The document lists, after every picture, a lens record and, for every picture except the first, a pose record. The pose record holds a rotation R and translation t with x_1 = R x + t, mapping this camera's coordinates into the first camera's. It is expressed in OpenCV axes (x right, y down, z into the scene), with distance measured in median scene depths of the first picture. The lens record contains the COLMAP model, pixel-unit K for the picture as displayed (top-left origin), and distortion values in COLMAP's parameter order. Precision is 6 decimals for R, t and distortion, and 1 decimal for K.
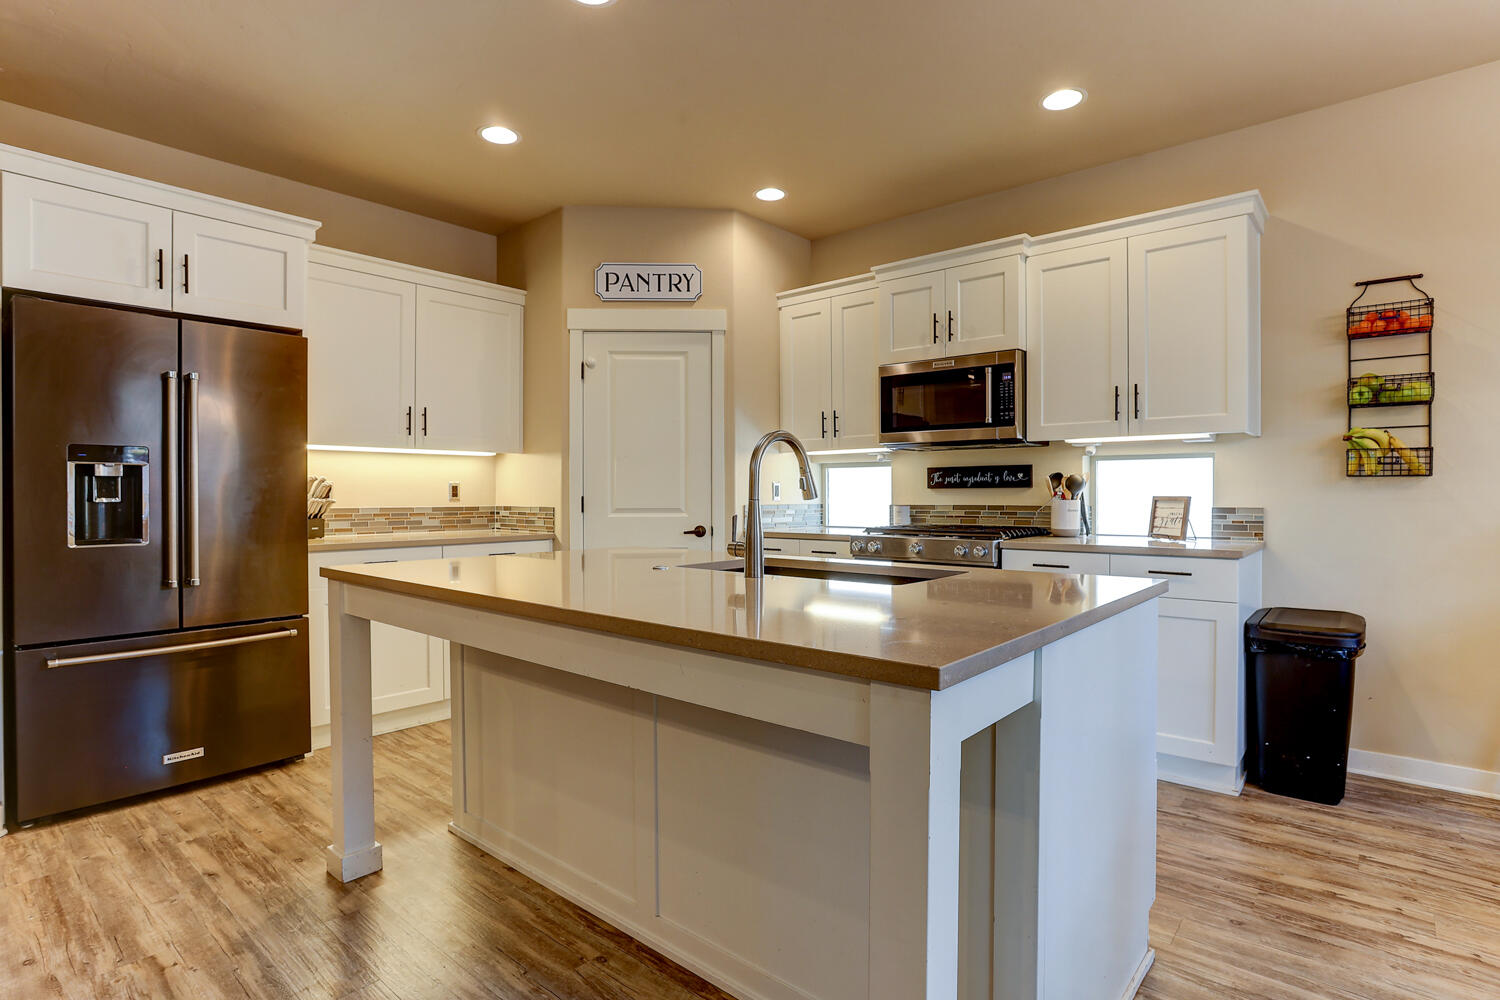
lens RADIAL K [[752.6, 0, 762.2], [0, 752.6, 495.7], [0, 0, 1]] dist [-0.044320, 0.015480]
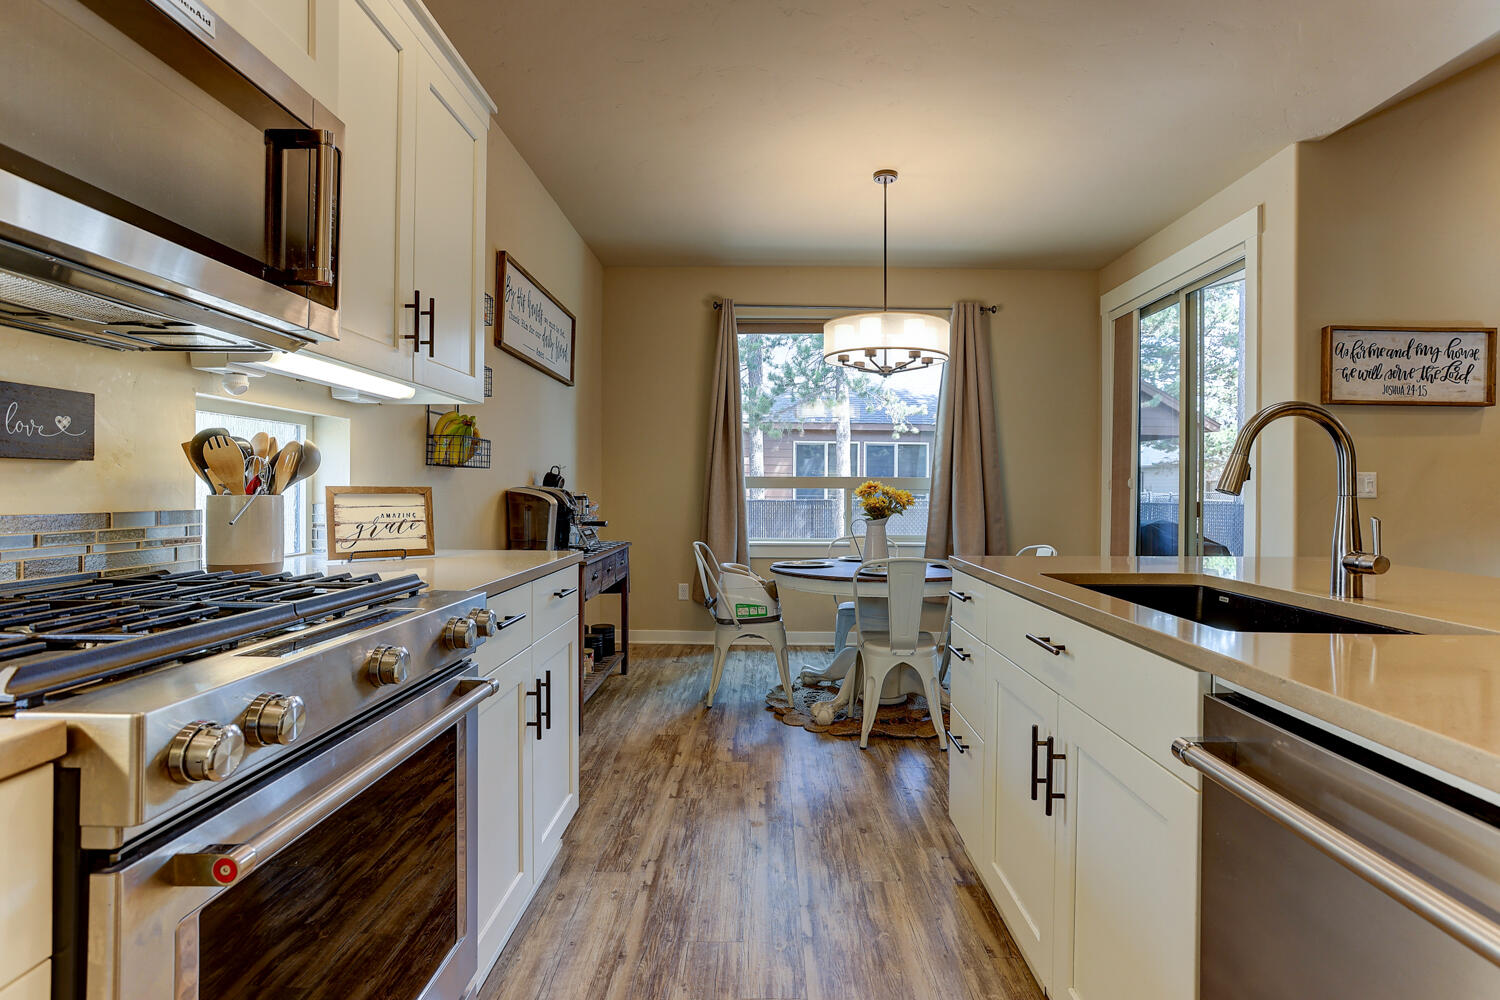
lens RADIAL K [[734.2, 0, 757.5], [0, 734.2, 496.7], [0, 0, 1]] dist [-0.028918, 0.007937]
pose [[-0.642272, -0.007794, 0.766437, -0.099832], [-0.001650, 0.999960, 0.008786, 0.002797], [-0.766475, 0.004378, -0.642260, 1.060001]]
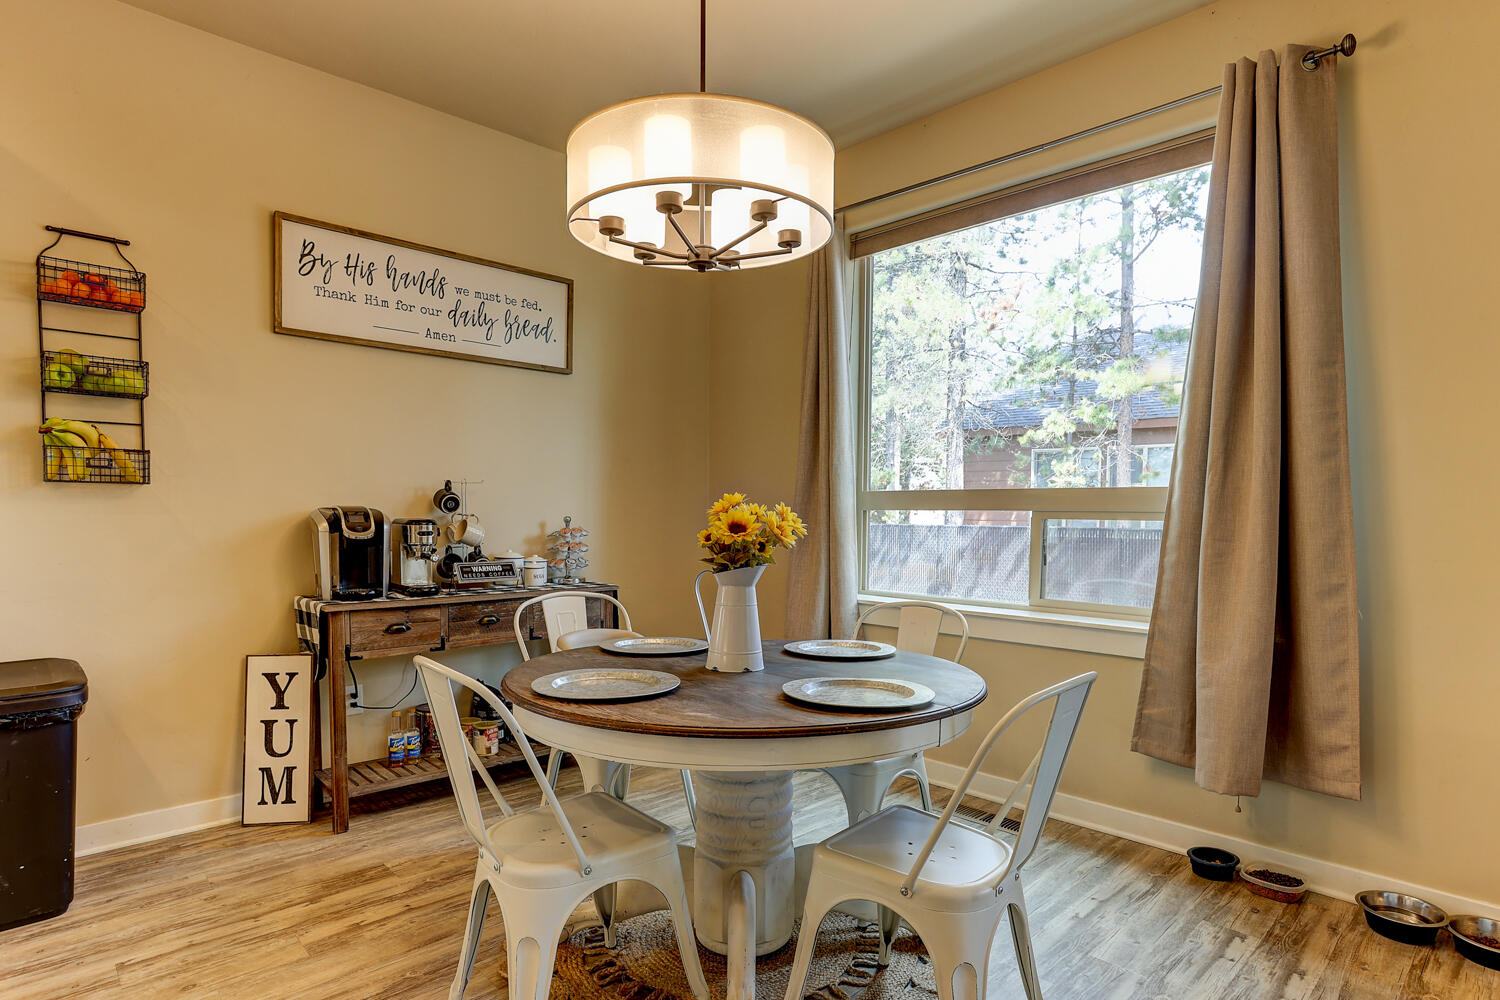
lens RADIAL K [[807.6, 0, 762.8], [0, 807.6, 556.4], [0, 0, 1]] dist [-0.029569, 0.008852]
pose [[0.099385, -0.056715, 0.993431, 0.042459], [-0.004779, 0.998336, 0.057473, 0.000582], [-0.995038, -0.010460, 0.098948, 0.148058]]
